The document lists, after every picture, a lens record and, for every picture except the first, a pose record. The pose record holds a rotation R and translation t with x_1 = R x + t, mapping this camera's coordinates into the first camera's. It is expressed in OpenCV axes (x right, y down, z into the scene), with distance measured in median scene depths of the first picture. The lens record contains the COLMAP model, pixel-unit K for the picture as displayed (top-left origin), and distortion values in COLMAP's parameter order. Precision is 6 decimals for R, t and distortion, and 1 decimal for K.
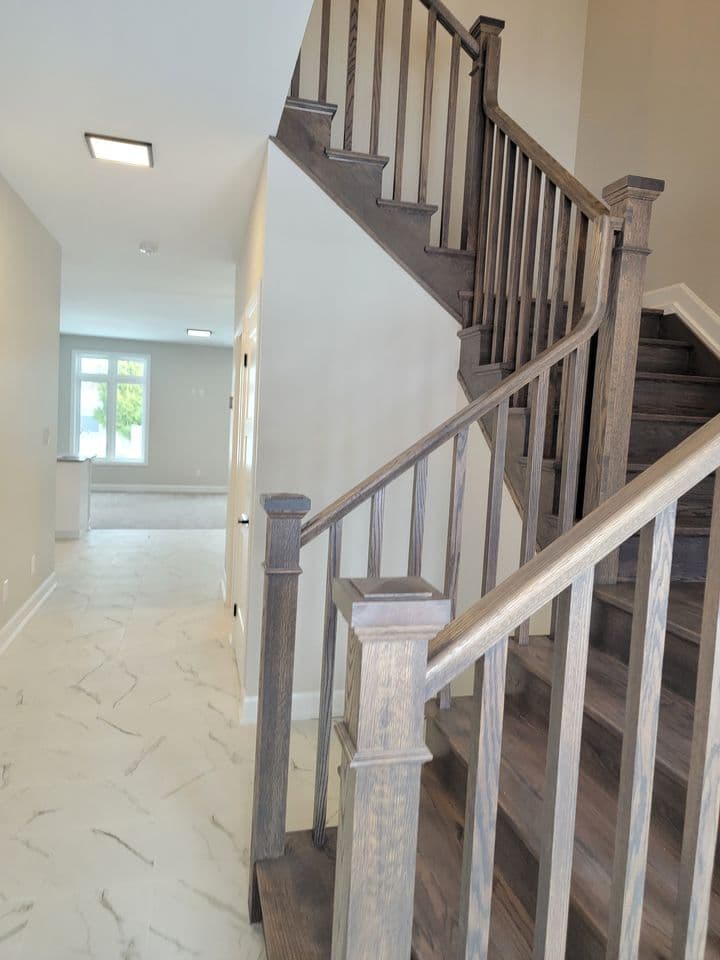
lens RADIAL K [[670.5, 0, 373.3], [0, 670.5, 494.2], [0, 0, 1]] dist [0.035730, -0.003365]
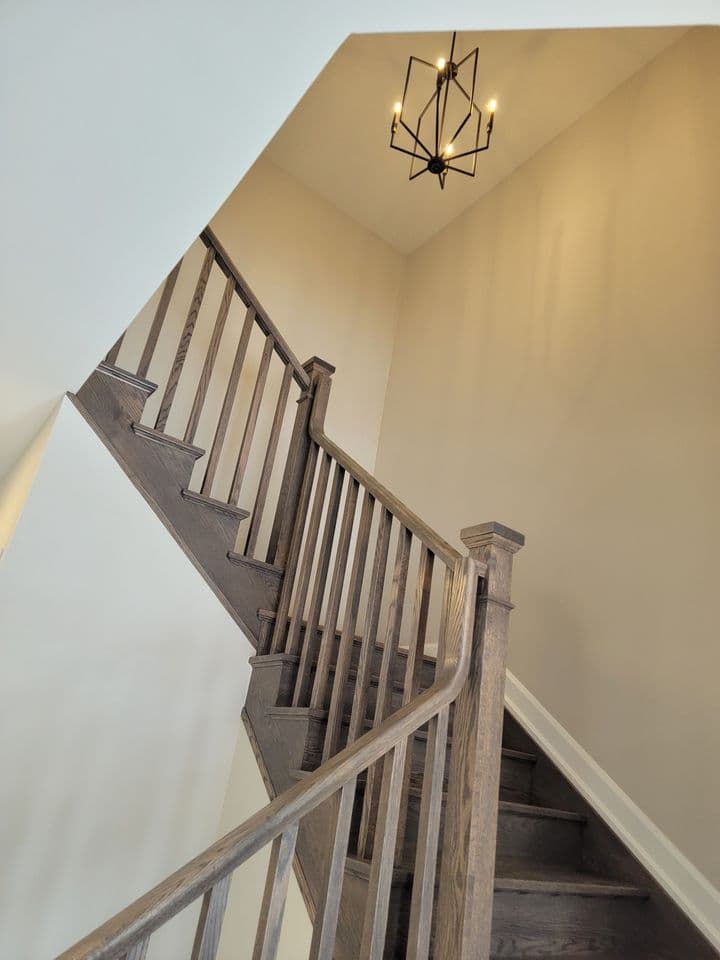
lens RADIAL K [[670.5, 0, 373.3], [0, 670.5, 494.2], [0, 0, 1]] dist [0.035730, -0.003365]
pose [[0.919526, 0.219561, 0.325984, -0.047850], [-0.051024, 0.889080, -0.454899, -0.061181], [-0.389703, 0.401658, 0.828735, 0.213189]]
